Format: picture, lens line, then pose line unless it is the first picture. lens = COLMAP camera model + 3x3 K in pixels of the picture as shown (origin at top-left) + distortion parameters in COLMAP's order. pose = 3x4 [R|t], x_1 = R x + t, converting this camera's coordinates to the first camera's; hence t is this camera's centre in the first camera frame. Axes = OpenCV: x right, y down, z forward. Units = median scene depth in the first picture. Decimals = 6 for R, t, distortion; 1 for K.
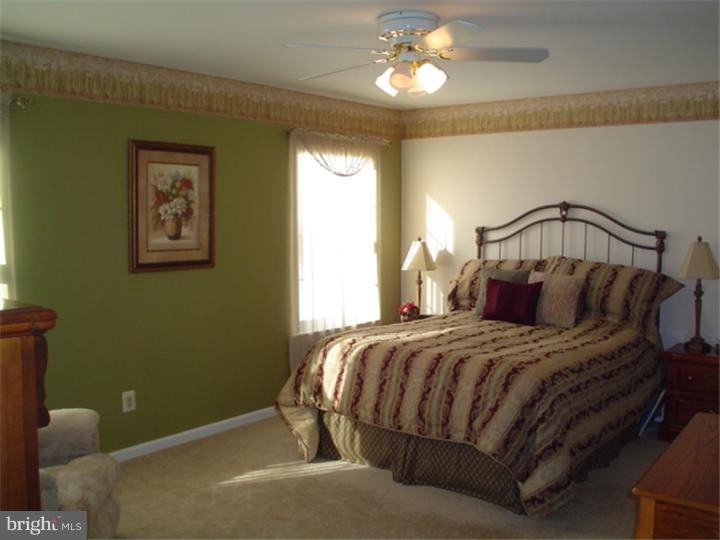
lens RADIAL K [[701.0, 0, 366.5], [0, 701.0, 269.6], [0, 0, 1]] dist [-0.127206, 0.098293]
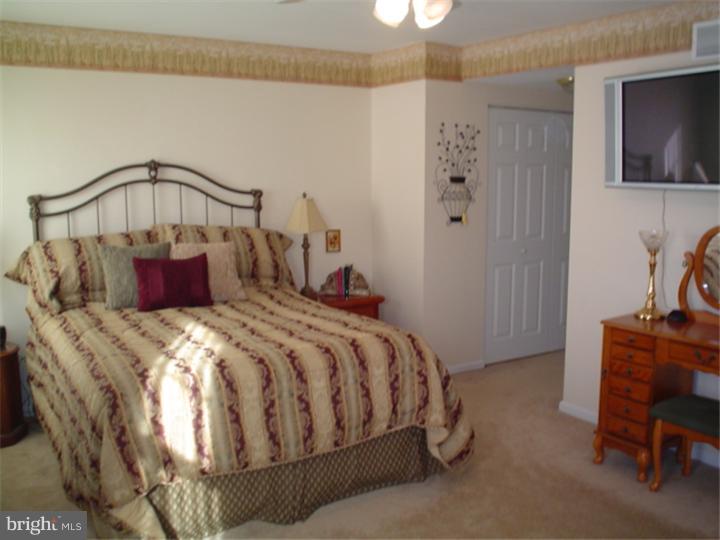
lens RADIAL K [[732.8, 0, 359.7], [0, 732.8, 240.3], [0, 0, 1]] dist [-0.014620, -0.020077]
pose [[0.334951, -0.101732, 0.936727, -0.361357], [0.085313, 0.993345, 0.077375, -0.036215], [-0.938365, 0.053998, 0.341401, 0.345379]]
